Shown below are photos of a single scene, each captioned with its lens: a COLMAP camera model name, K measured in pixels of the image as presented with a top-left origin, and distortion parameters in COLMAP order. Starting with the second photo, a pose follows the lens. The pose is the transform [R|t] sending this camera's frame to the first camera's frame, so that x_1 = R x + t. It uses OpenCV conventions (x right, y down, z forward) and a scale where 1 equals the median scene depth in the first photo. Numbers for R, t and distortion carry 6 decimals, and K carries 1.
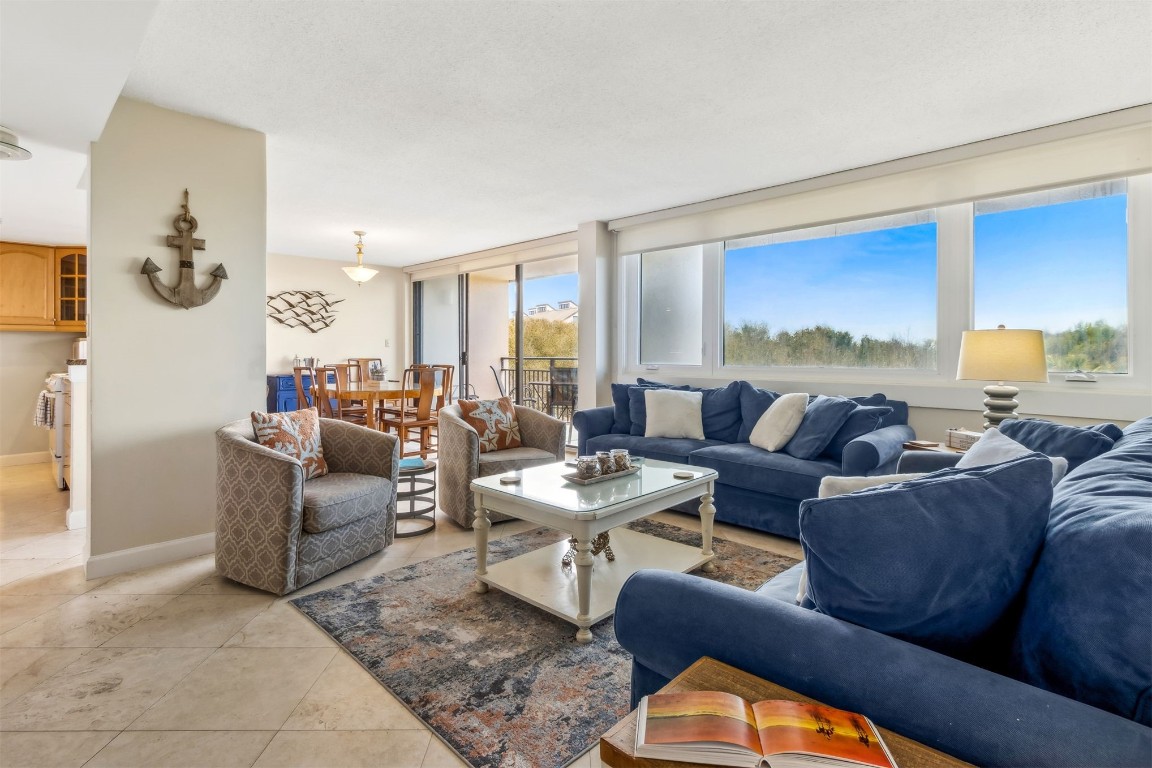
lens RADIAL K [[555.6, 0, 565.7], [0, 555.6, 352.6], [0, 0, 1]] dist [0.016830, -0.001852]
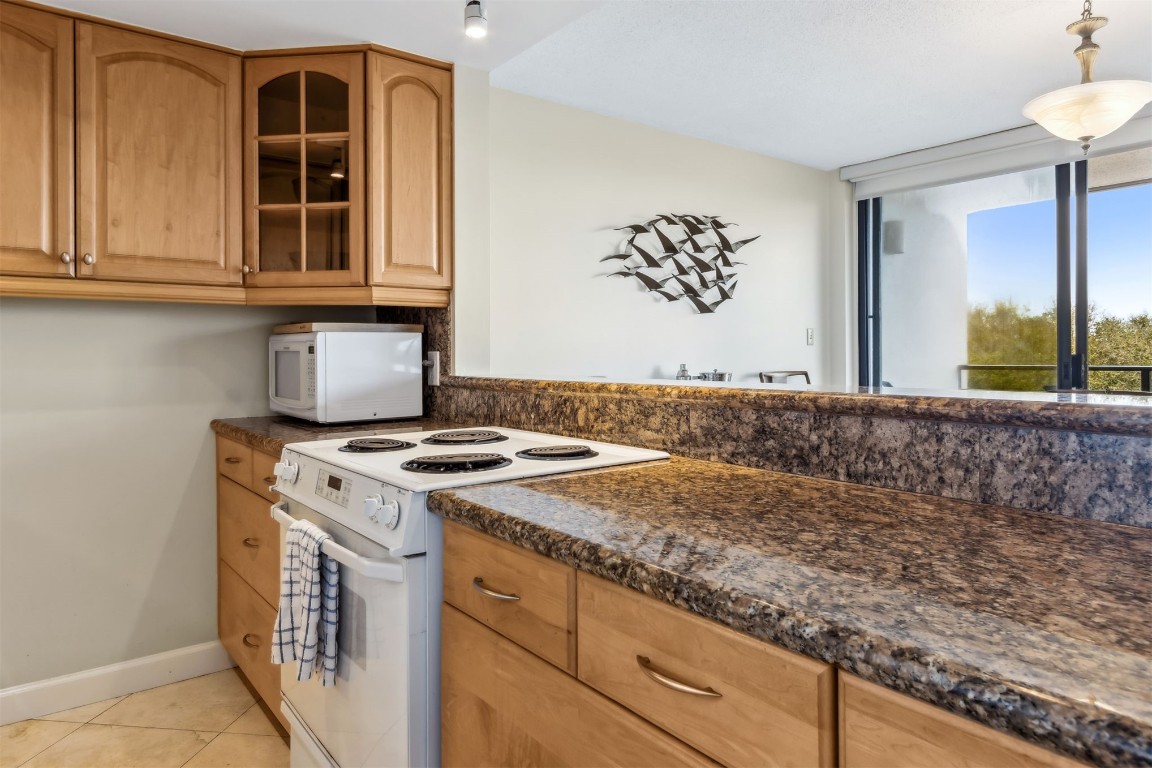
lens RADIAL K [[711.4, 0, 571.2], [0, 711.4, 347.1], [0, 0, 1]] dist [0.004312, -0.001583]
pose [[0.989162, -0.004503, -0.146756, -0.788946], [0.003752, 0.999978, -0.005390, -0.010137], [0.146777, 0.004781, 0.989158, 0.734453]]
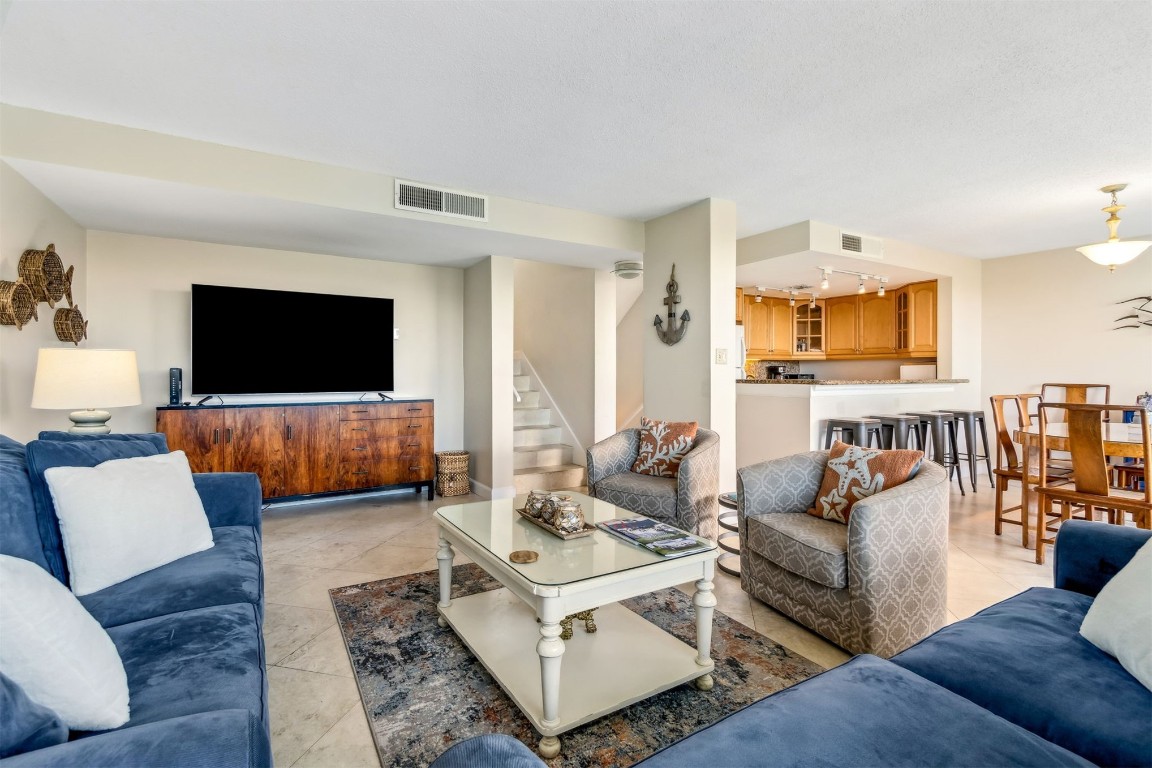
lens RADIAL K [[534.4, 0, 570.2], [0, 534.4, 377.8], [0, 0, 1]] dist [0.001864, 0.000588]
pose [[-0.248953, 0.008008, -0.968482, 0.496790], [-0.002888, 0.999955, 0.009011, -0.002813], [0.968511, 0.005040, -0.248919, 0.728825]]
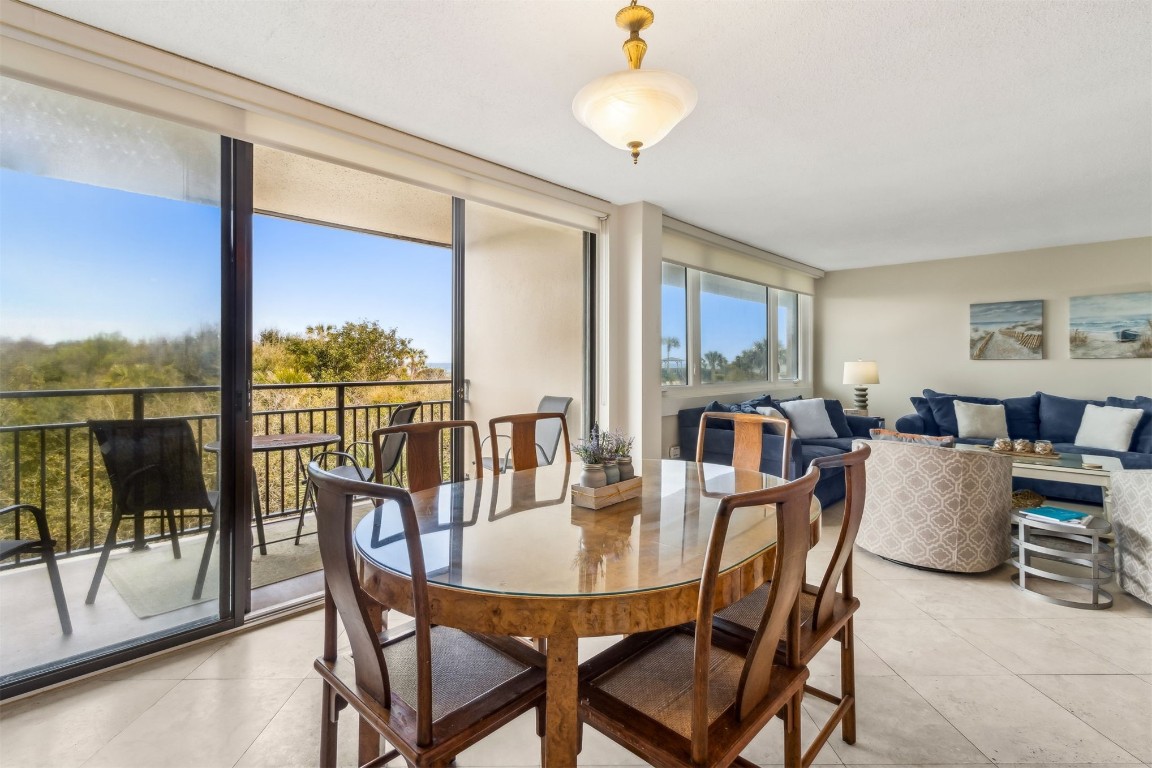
lens RADIAL K [[534.4, 0, 579.6], [0, 534.4, 362.1], [0, 0, 1]] dist [0.001864, 0.000588]
pose [[-0.014431, 0.001909, 0.999894, -0.842042], [-0.002928, 0.999994, -0.001951, -0.018085], [-0.999892, -0.002956, -0.014425, 1.347398]]
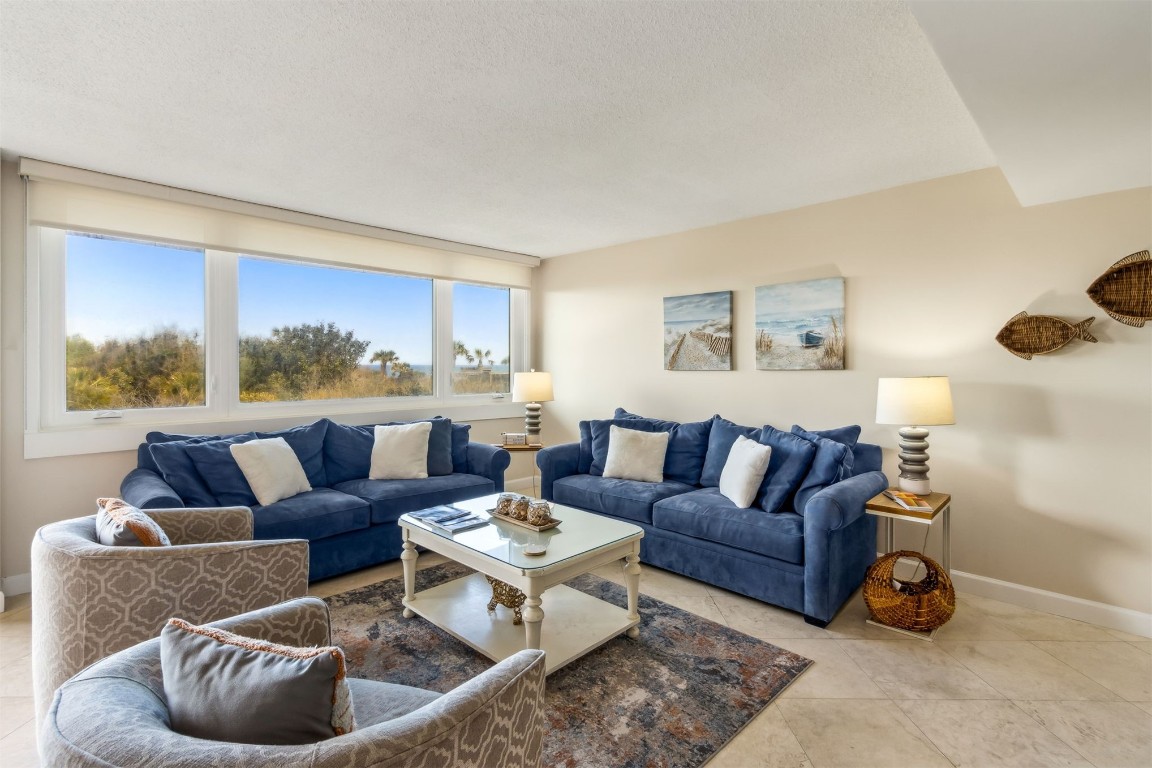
lens RADIAL K [[534.4, 0, 569.2], [0, 534.4, 368.1], [0, 0, 1]] dist [0.001864, 0.000588]
pose [[0.006389, -0.006799, 0.999956, -0.548341], [-0.001103, 0.999976, 0.006806, -0.039910], [-0.999979, -0.001146, 0.006381, 0.541840]]
